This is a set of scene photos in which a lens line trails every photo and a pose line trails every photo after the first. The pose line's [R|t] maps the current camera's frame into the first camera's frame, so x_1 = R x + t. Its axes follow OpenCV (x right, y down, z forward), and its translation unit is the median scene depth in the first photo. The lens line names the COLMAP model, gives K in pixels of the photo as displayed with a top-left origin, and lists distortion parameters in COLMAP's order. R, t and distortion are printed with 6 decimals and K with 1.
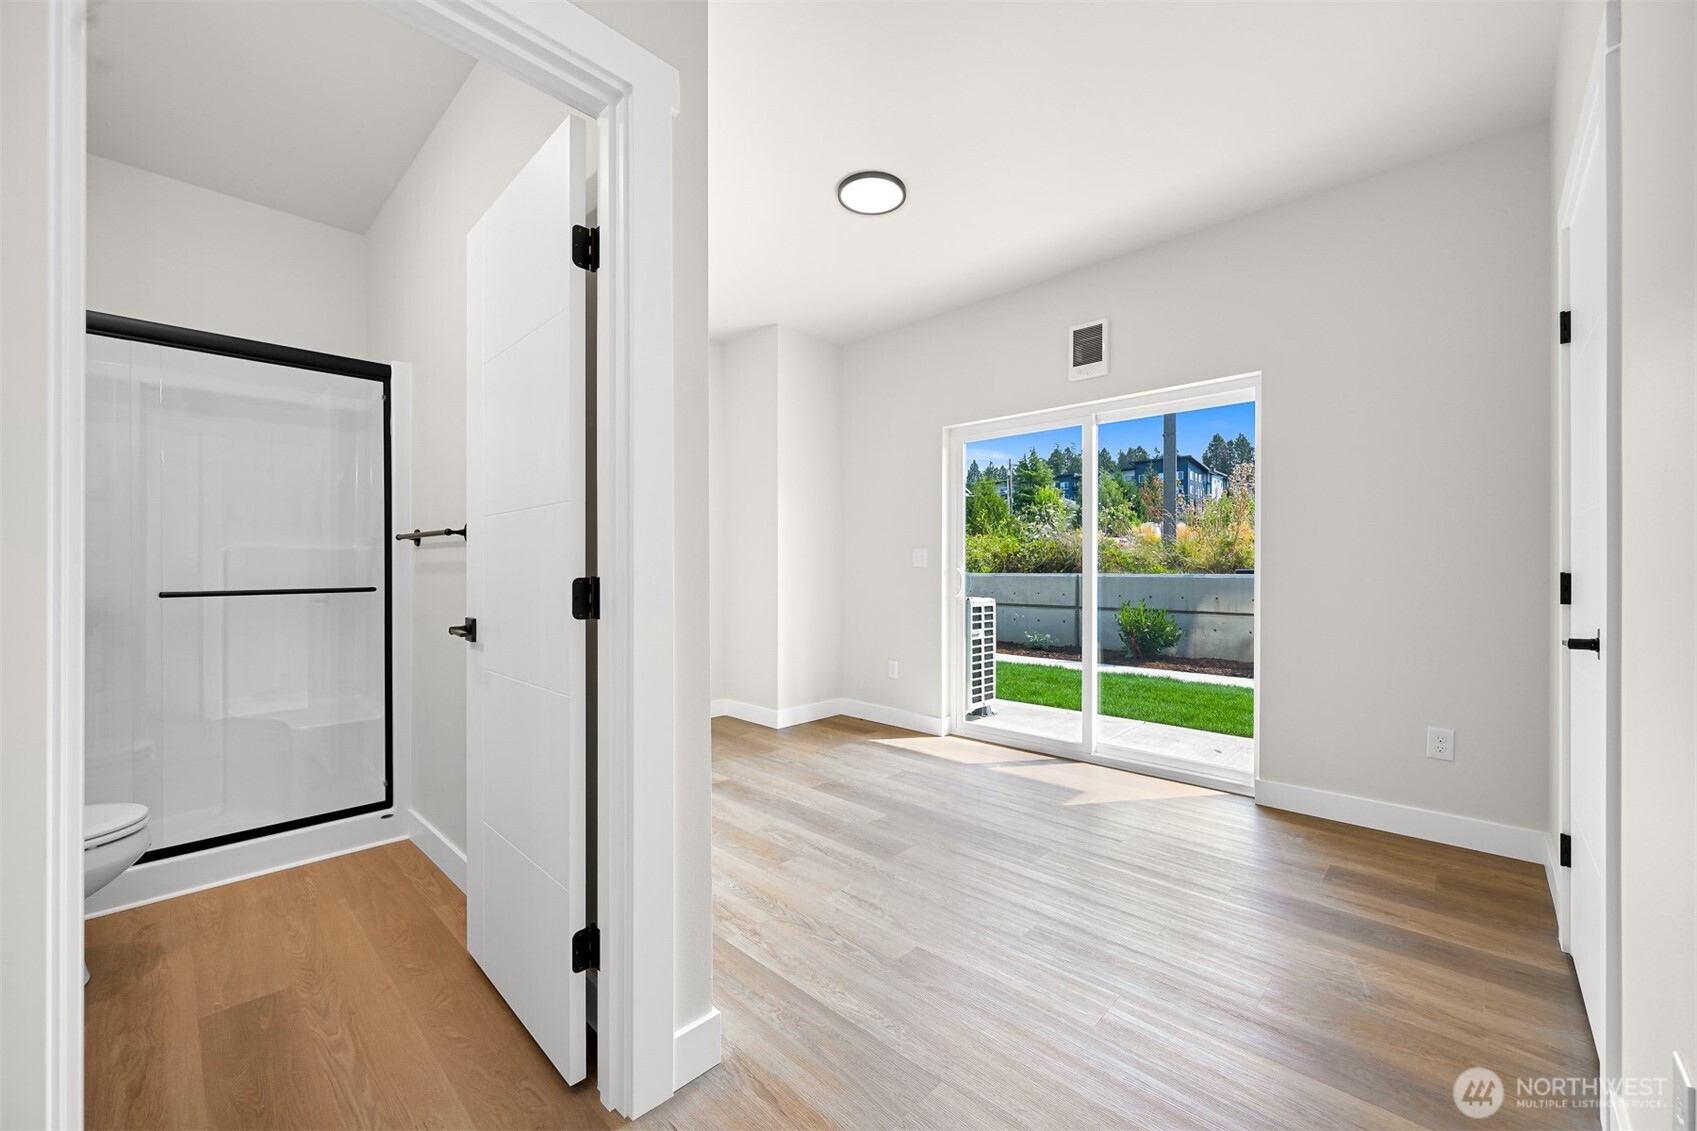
lens RADIAL K [[664.3, 0, 843.9], [0, 664.3, 569.5], [0, 0, 1]] dist [-0.000819, -0.000055]
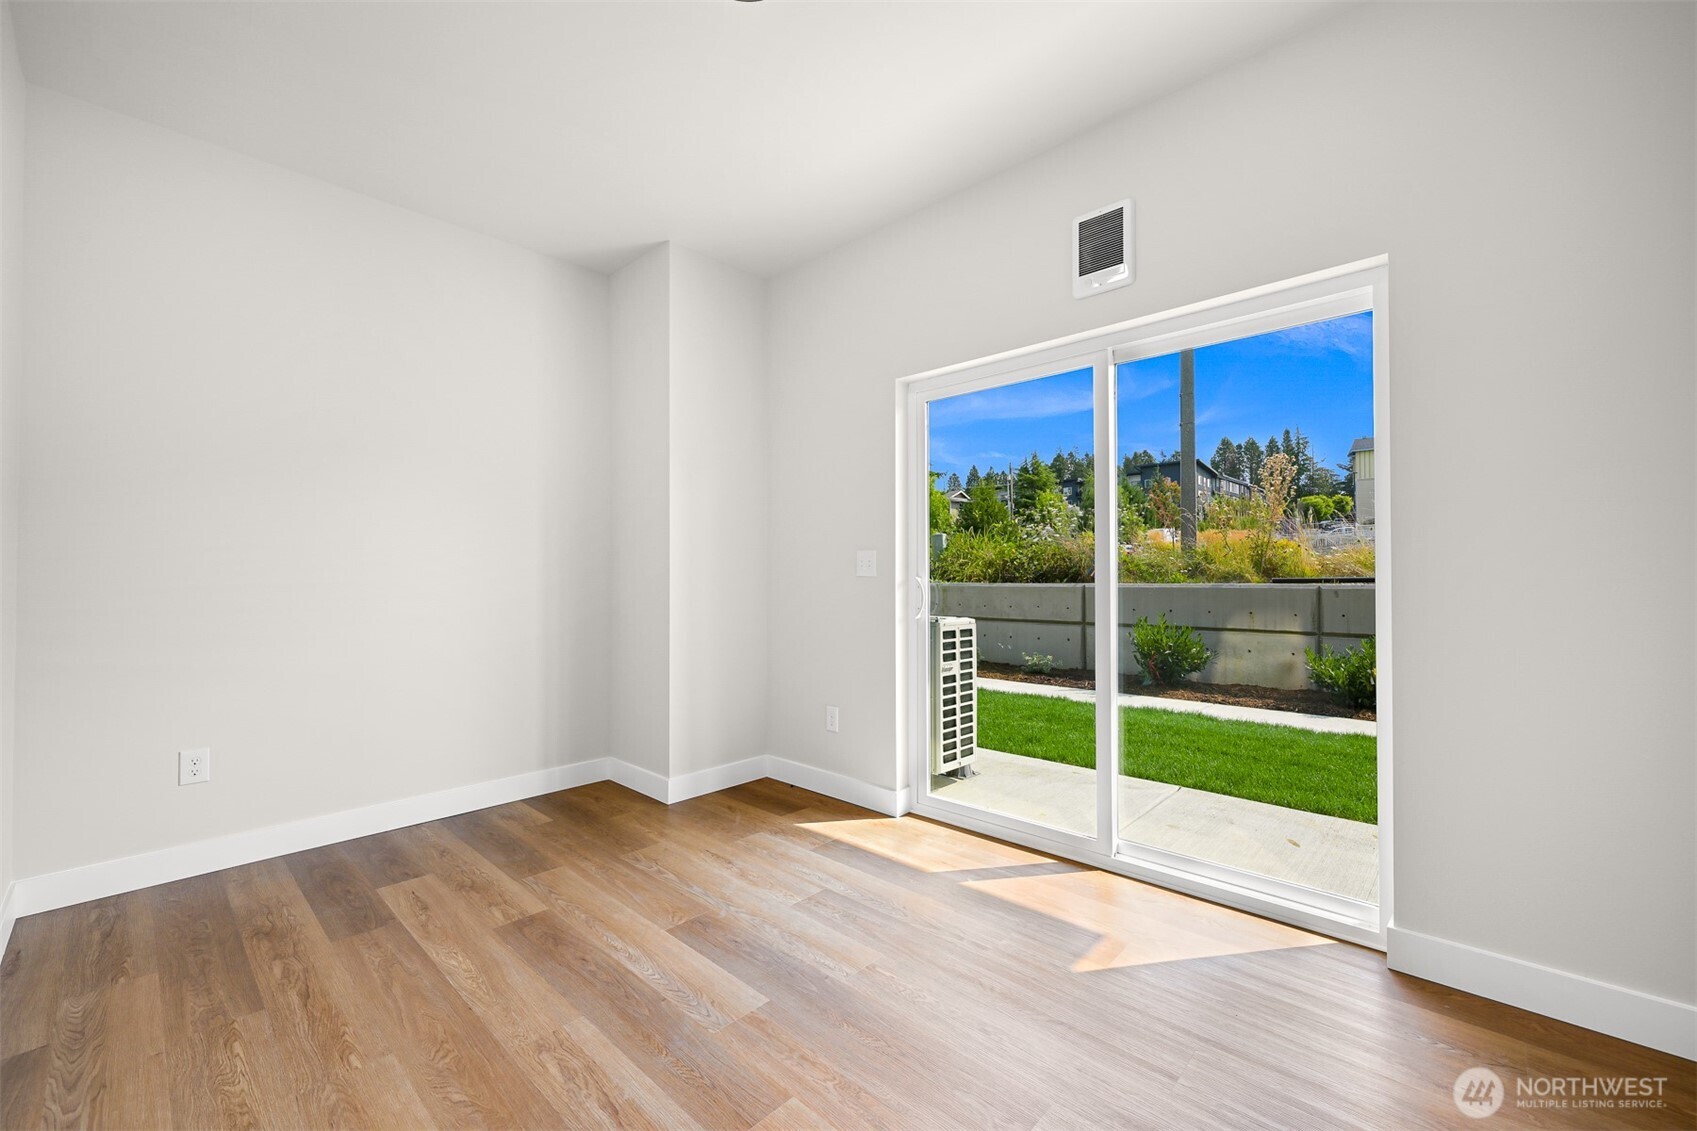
lens RADIAL K [[689.8, 0, 843.9], [0, 689.8, 569.7], [0, 0, 1]] dist [-0.000796, -0.000073]
pose [[0.999977, -0.003050, 0.006089, 0.051827], [0.003134, 0.999900, -0.013803, -0.000407], [-0.006046, 0.013821, 0.999886, 0.156492]]
